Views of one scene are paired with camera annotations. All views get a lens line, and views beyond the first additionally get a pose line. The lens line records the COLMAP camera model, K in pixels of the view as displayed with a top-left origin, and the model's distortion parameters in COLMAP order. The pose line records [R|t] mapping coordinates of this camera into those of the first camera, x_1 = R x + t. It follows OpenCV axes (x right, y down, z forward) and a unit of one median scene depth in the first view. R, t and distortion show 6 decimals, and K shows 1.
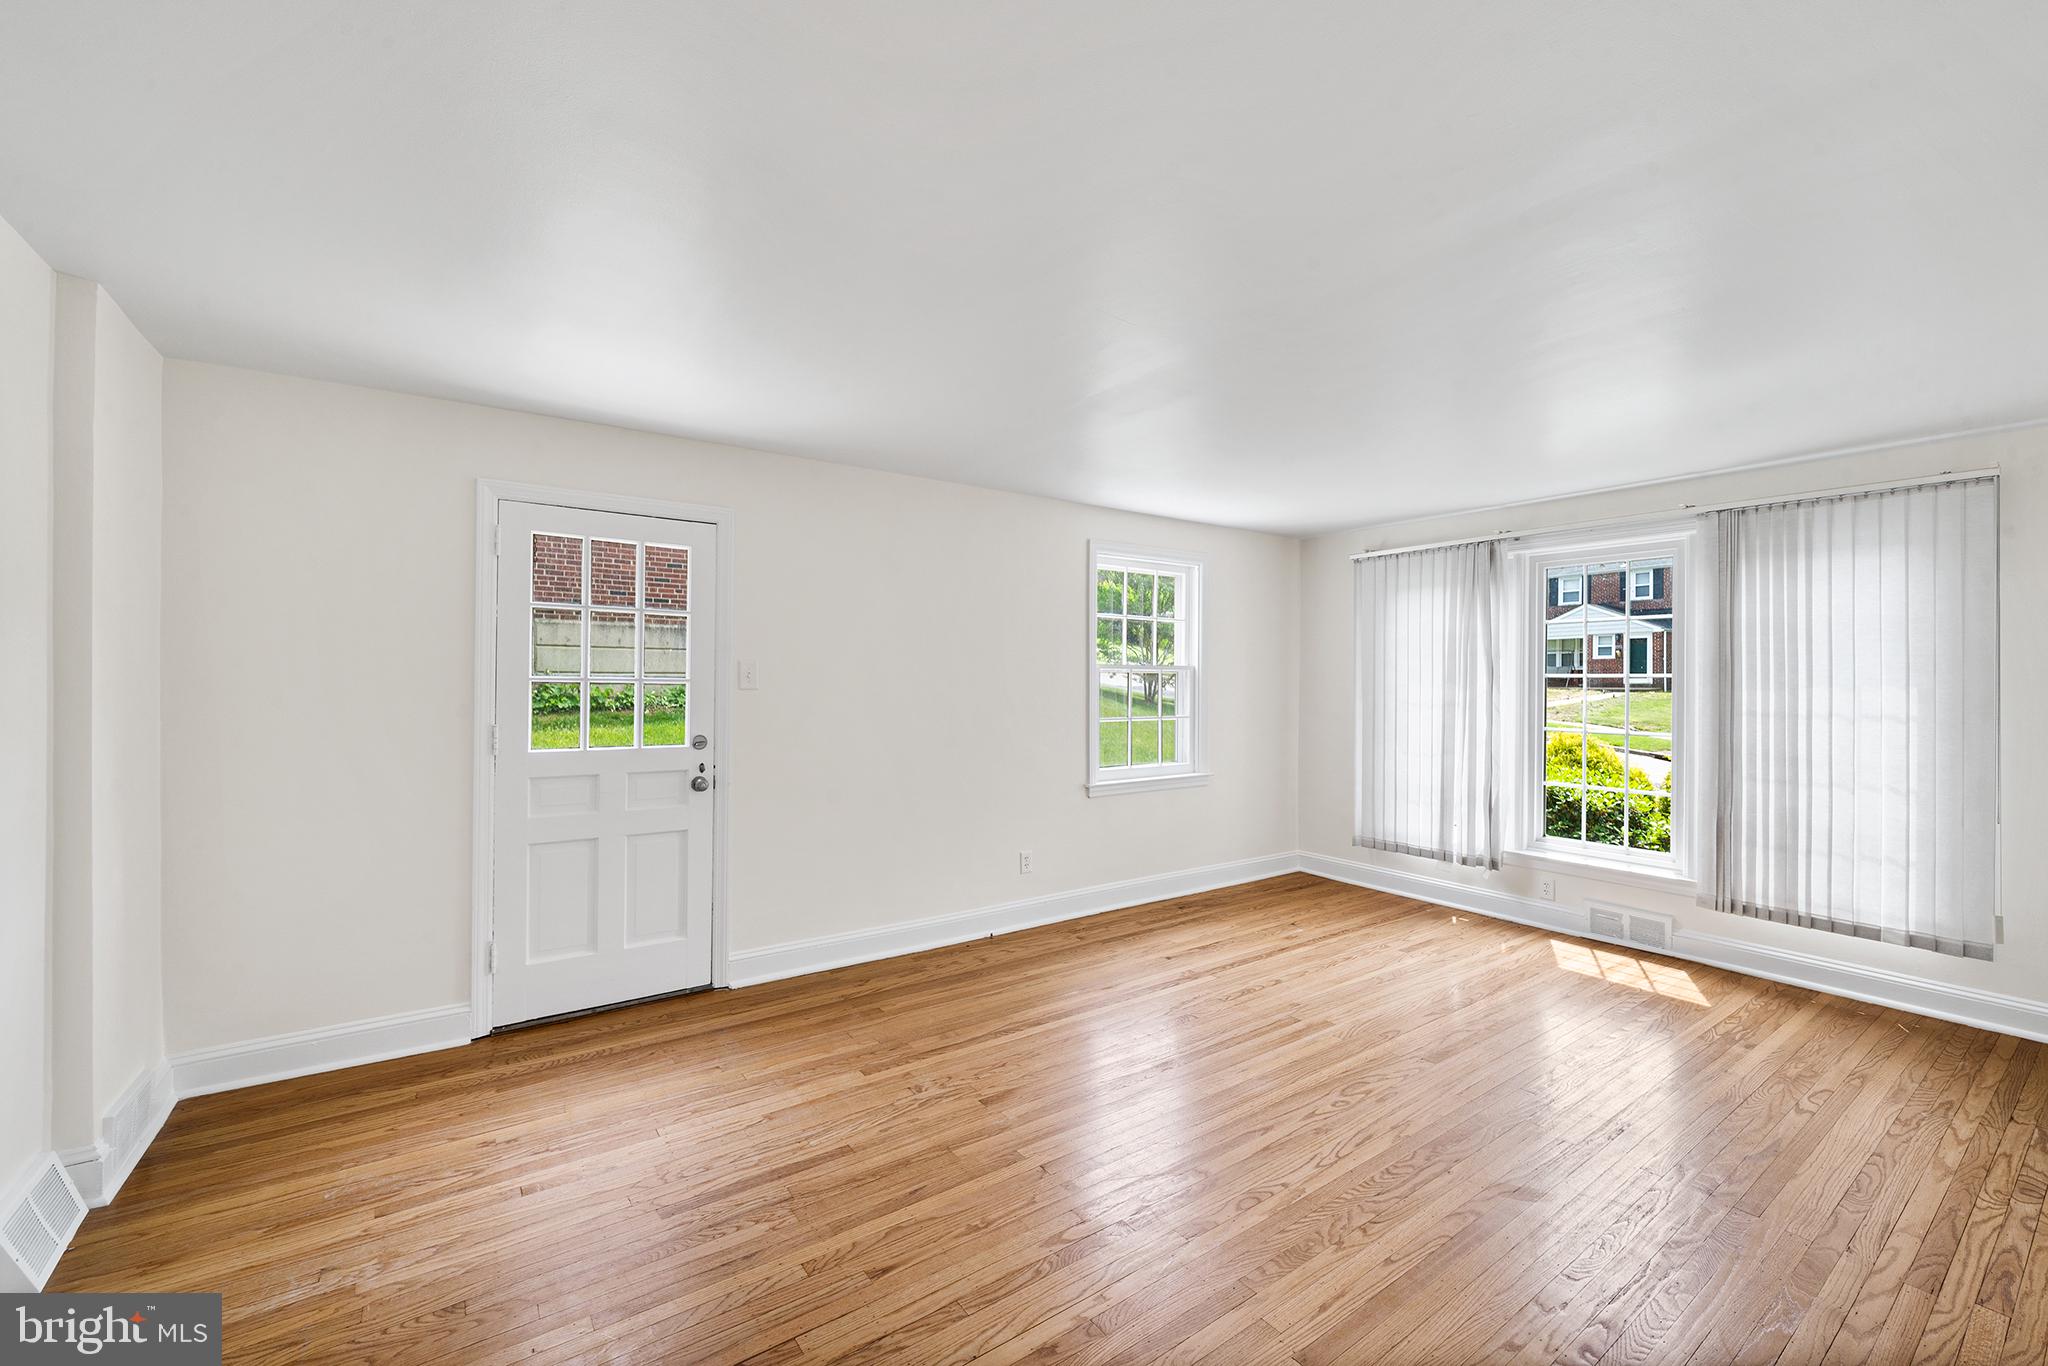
lens RADIAL K [[832.1, 0, 1018.4], [0, 832.1, 689.2], [0, 0, 1]] dist [0.001479, -0.000408]
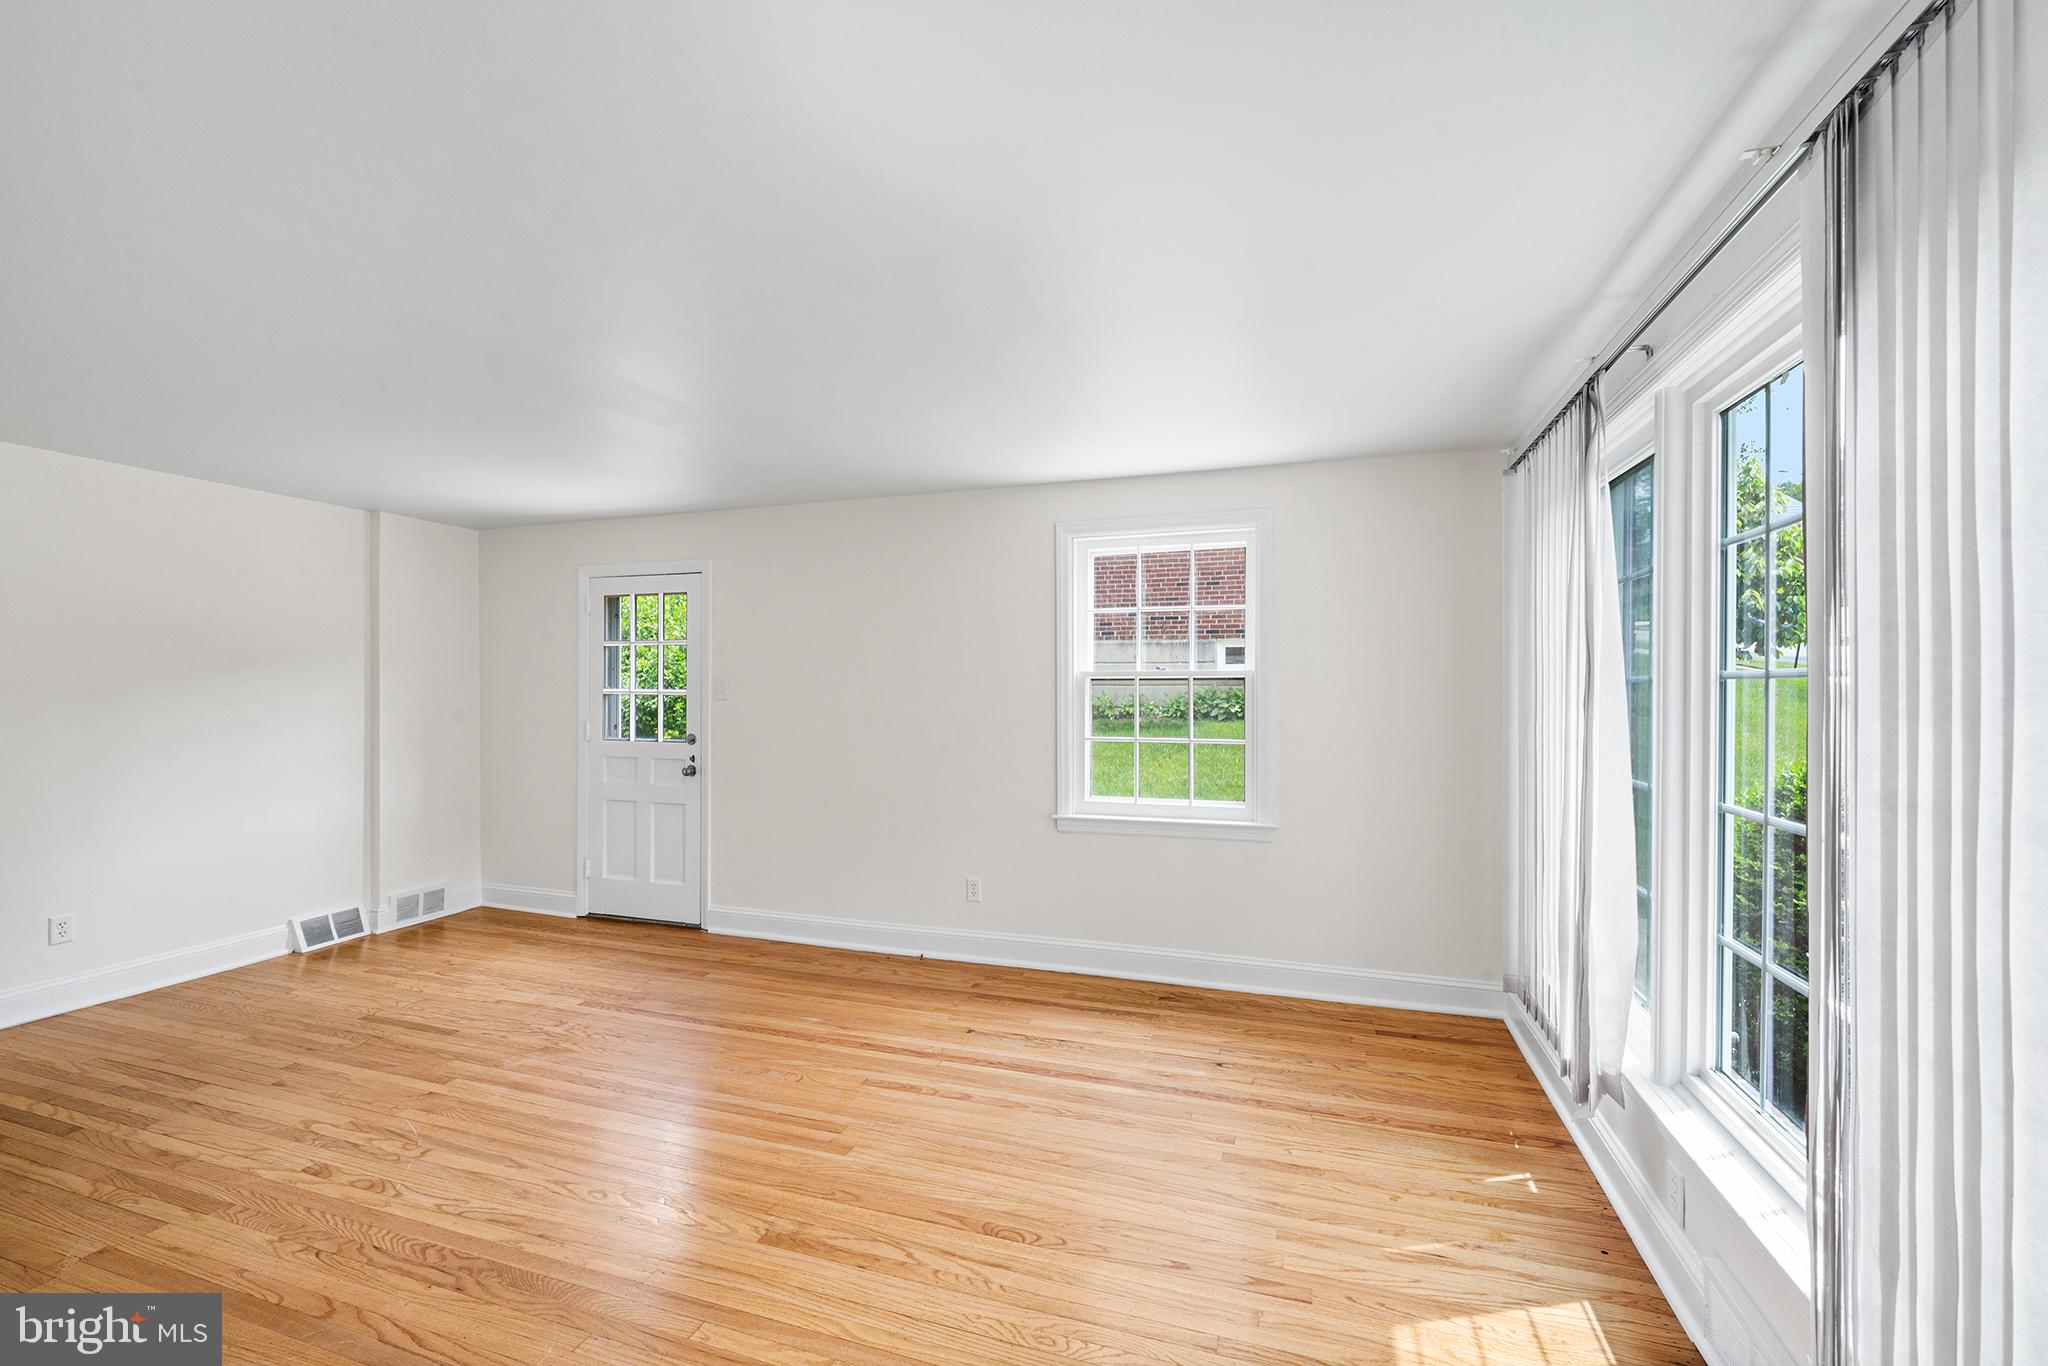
lens RADIAL K [[832.1, 0, 1014.2], [0, 832.1, 692.7], [0, 0, 1]] dist [0.001479, -0.000408]
pose [[0.589014, -0.003381, -0.808116, 0.884511], [-0.002919, 0.999976, -0.006311, -0.003149], [0.808117, 0.006076, 0.588990, 0.565870]]
